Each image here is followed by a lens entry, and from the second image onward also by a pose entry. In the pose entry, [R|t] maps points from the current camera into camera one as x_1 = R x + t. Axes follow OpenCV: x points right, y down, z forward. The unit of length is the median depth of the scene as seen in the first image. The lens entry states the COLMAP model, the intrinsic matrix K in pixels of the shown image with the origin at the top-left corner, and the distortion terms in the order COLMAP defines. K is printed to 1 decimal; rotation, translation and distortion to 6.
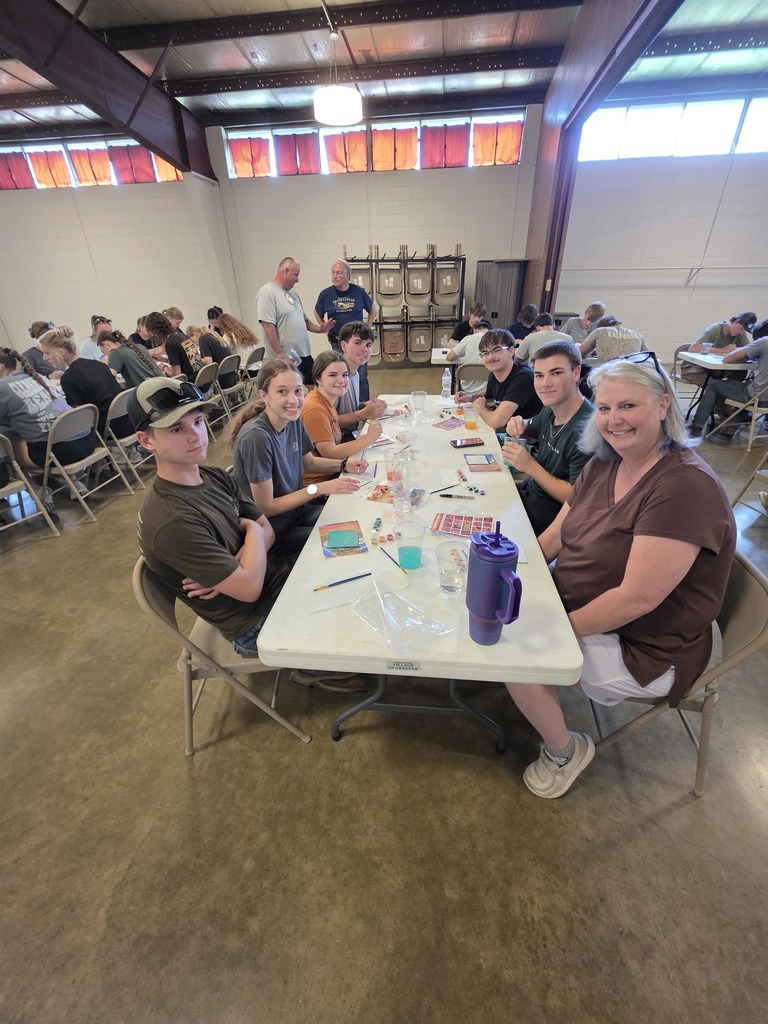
lens RADIAL K [[420.1, 0, 384.0], [0, 420.1, 512.0], [0, 0, 1]] dist [-0.001075, -0.000143]
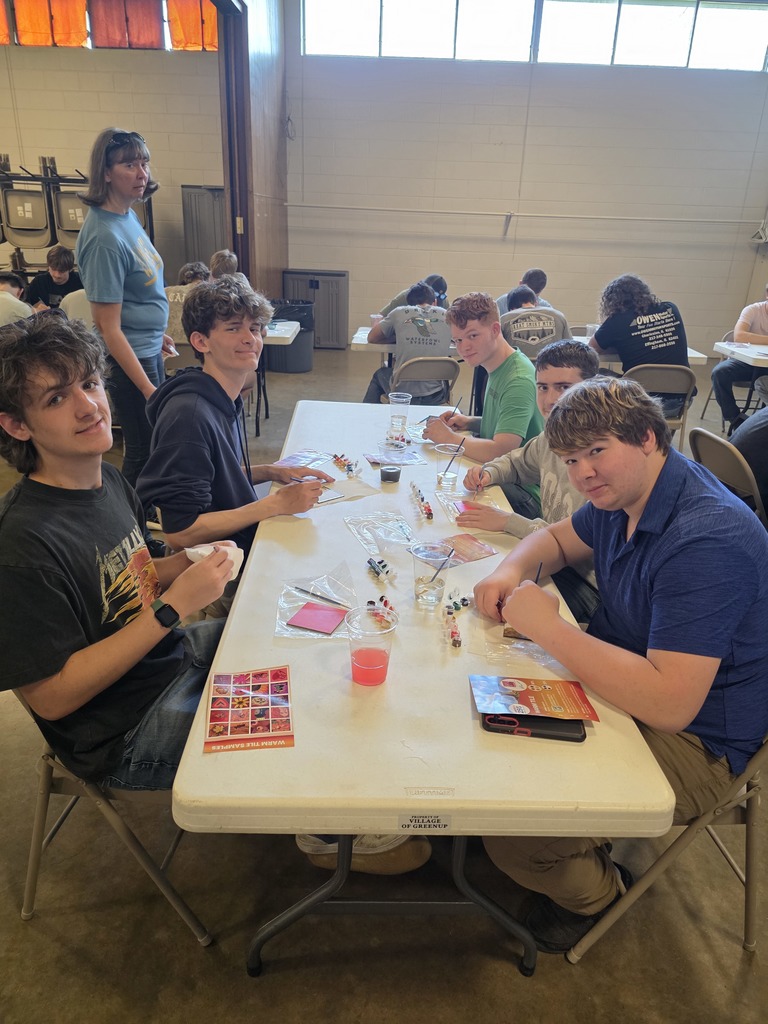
lens RADIAL K [[702.6, 0, 384.0], [0, 702.6, 512.0], [0, 0, 1]] dist [-0.017820, 0.001183]
pose [[0.990665, -0.004163, 0.136257, 0.379290], [0.018921, 0.994058, -0.107193, 0.012980], [-0.135001, 0.108770, 0.984857, -0.032326]]
